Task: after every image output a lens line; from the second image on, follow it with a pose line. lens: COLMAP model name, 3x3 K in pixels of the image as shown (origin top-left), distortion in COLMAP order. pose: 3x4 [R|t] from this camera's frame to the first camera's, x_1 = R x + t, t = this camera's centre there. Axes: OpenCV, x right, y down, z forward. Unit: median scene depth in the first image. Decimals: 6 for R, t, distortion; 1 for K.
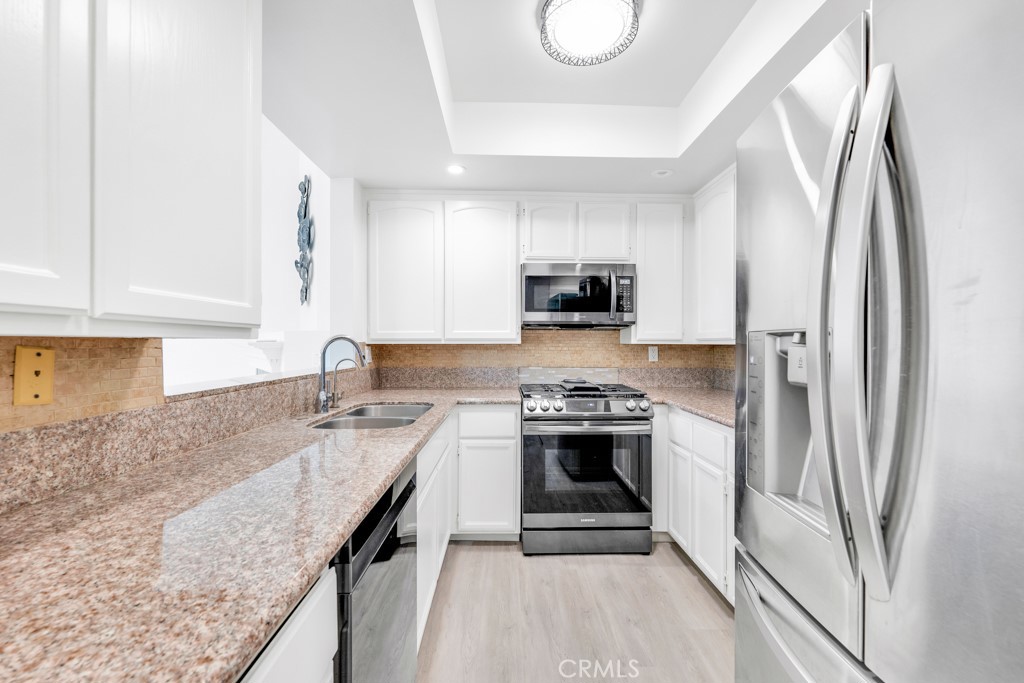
lens RADIAL K [[417.0, 0, 512.0], [0, 417.0, 341.5], [0, 0, 1]] dist [-0.000071, 0.000017]
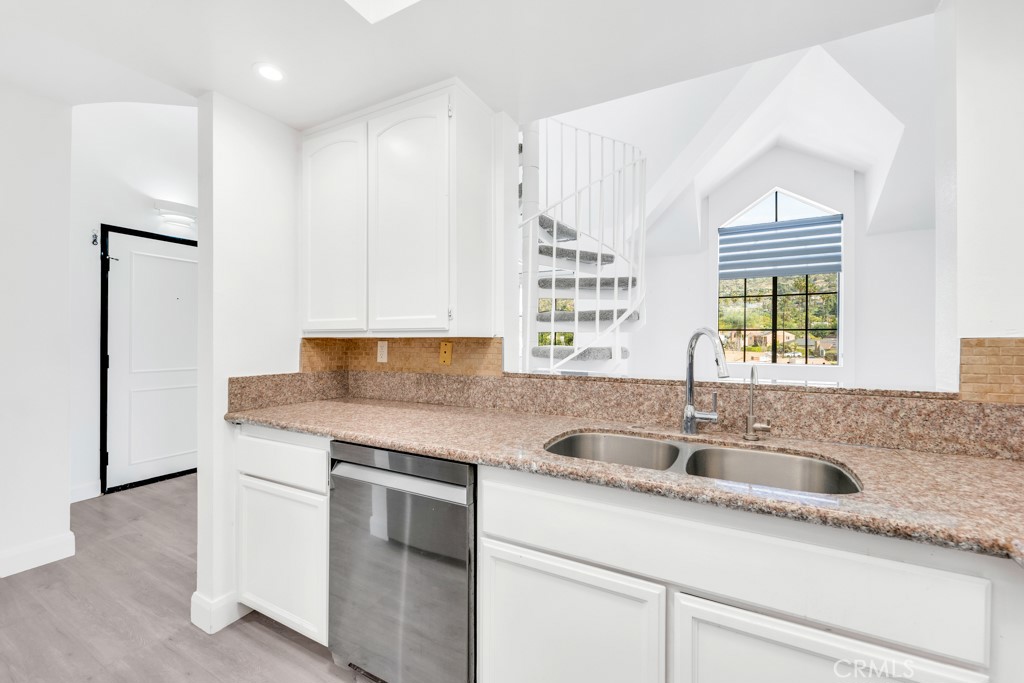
lens RADIAL K [[417.0, 0, 512.0], [0, 417.0, 341.5], [0, 0, 1]] dist [-0.000071, 0.000017]
pose [[-0.490748, -0.006718, -0.871276, 0.621103], [-0.002021, 0.999976, -0.006572, 0.021124], [0.871299, -0.001464, -0.490750, 1.940018]]
